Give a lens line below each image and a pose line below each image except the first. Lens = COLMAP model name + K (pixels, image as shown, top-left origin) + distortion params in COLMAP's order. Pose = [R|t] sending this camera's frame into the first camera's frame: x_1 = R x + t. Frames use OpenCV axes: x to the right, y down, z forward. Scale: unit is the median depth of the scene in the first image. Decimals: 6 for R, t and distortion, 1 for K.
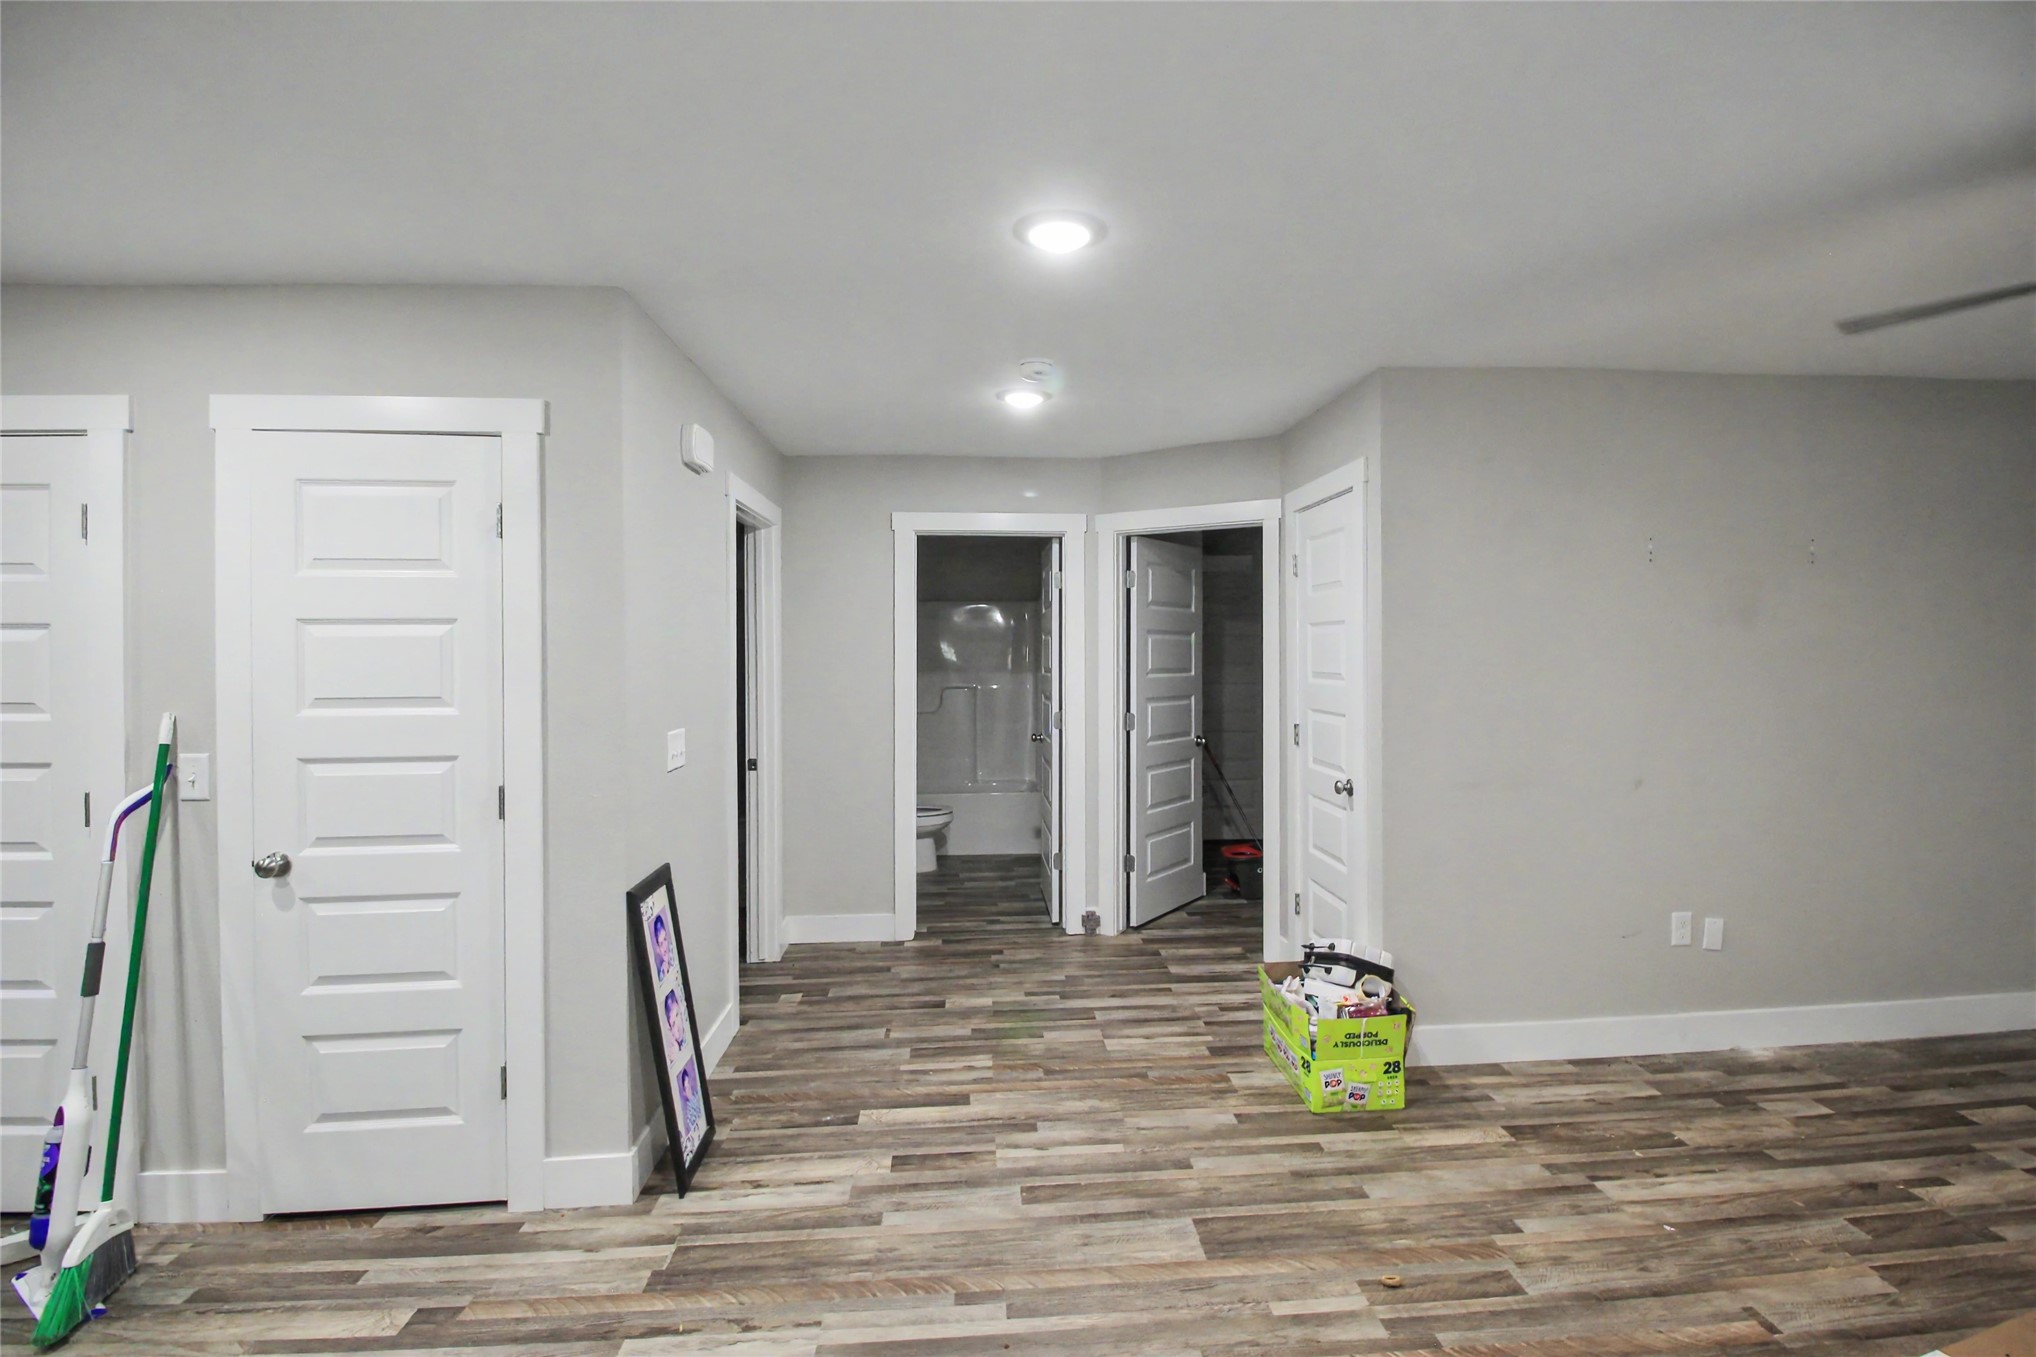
lens RADIAL K [[948.0, 0, 1032.5], [0, 948.0, 643.7], [0, 0, 1]] dist [-0.001919, -0.001471]
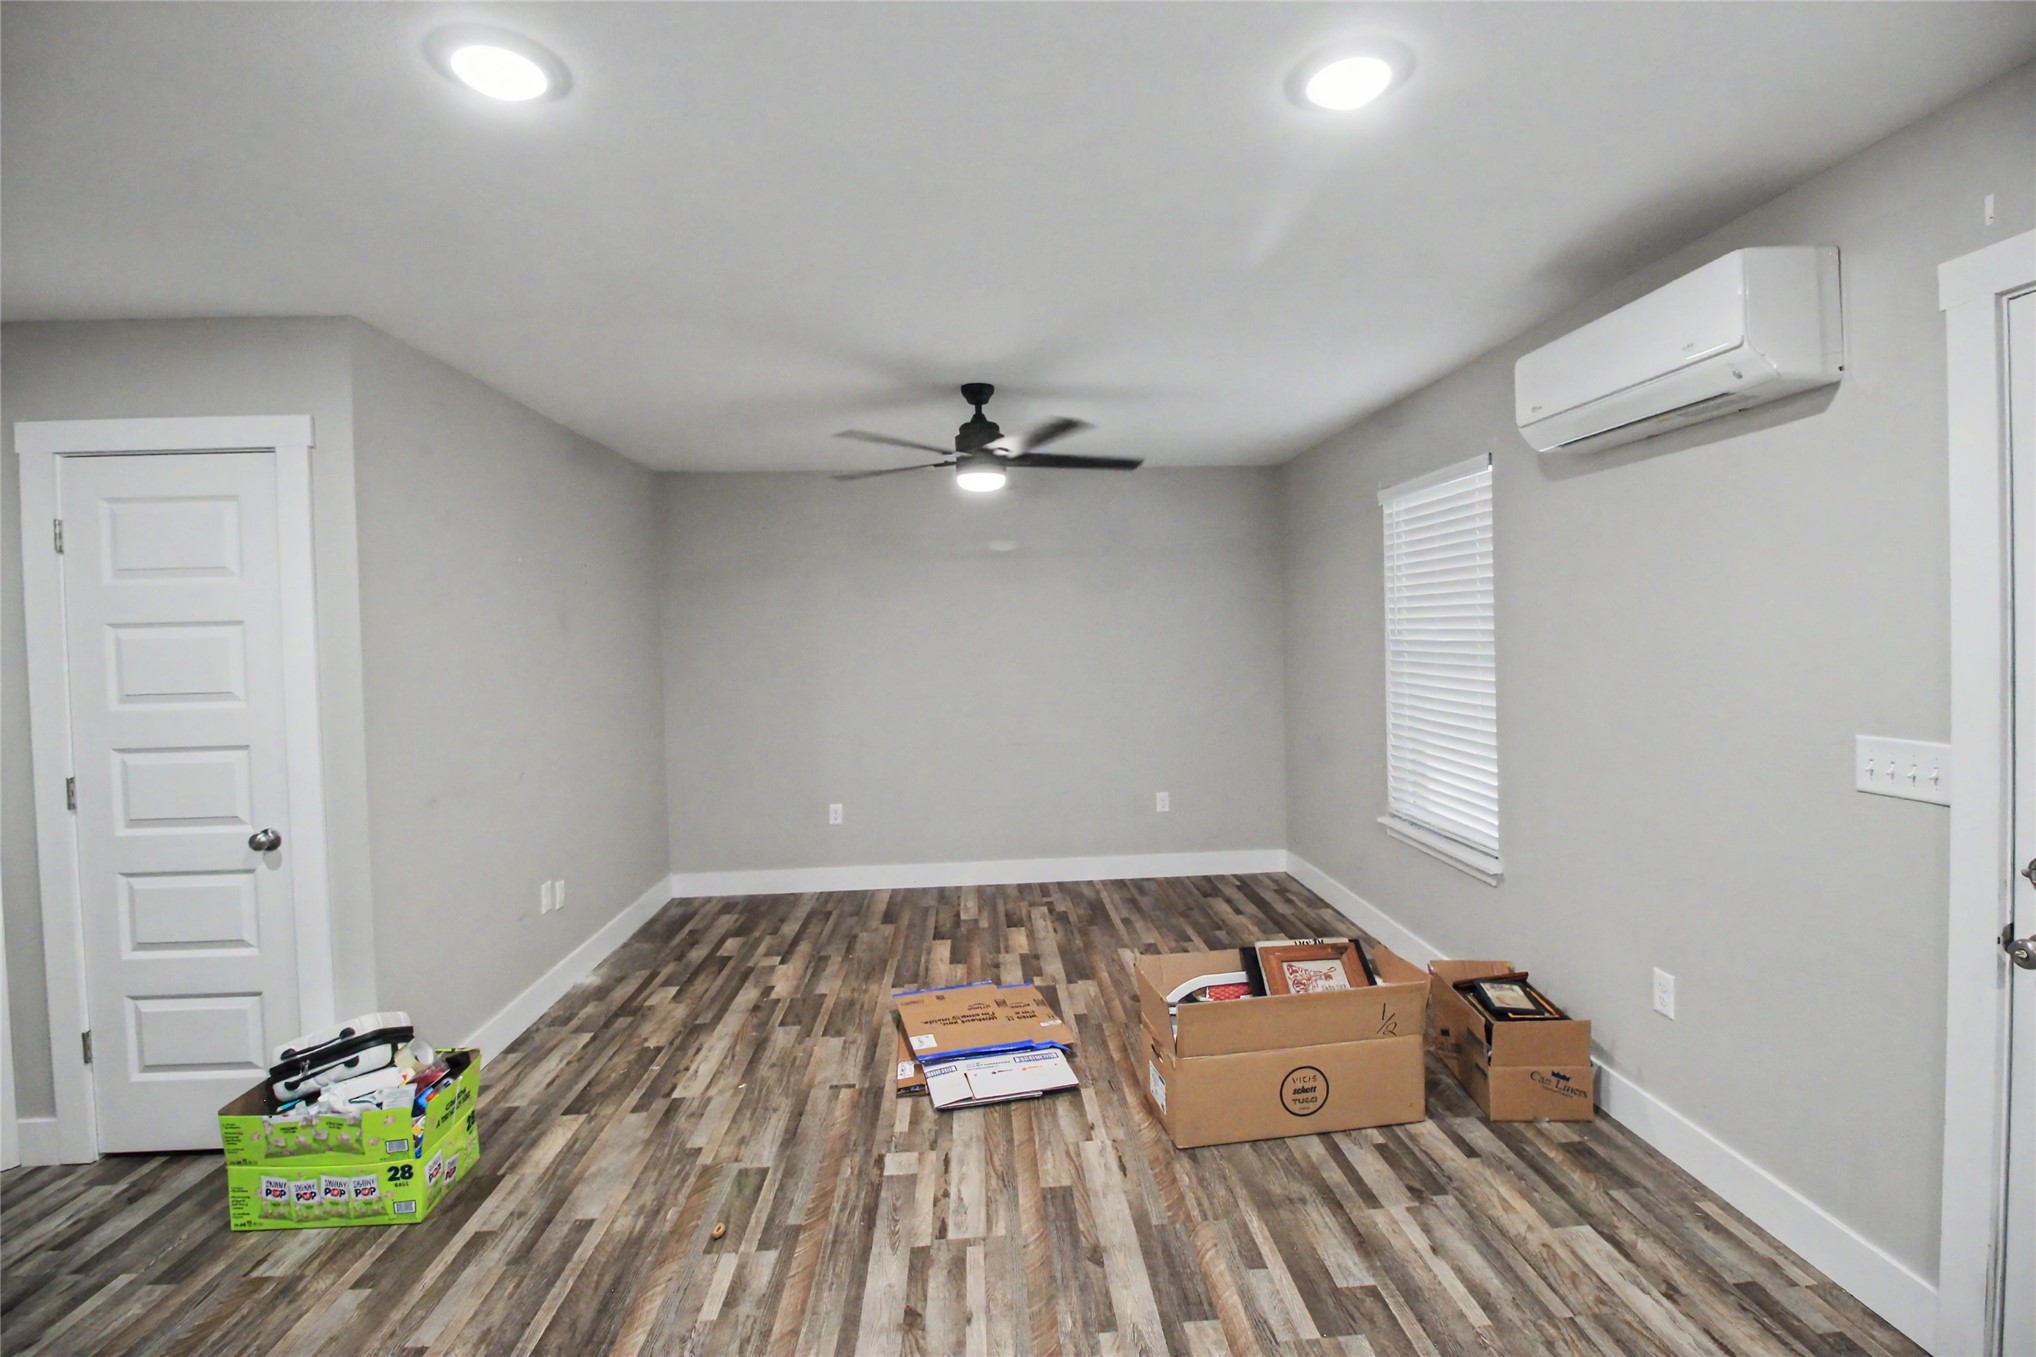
lens RADIAL K [[948.0, 0, 1032.5], [0, 948.0, 643.7], [0, 0, 1]] dist [-0.001919, -0.001471]
pose [[0.009153, 0.000138, 0.999958, -0.560201], [0.015999, 0.999872, -0.000284, 0.005402], [-0.999830, 0.016001, 0.009150, 0.494821]]
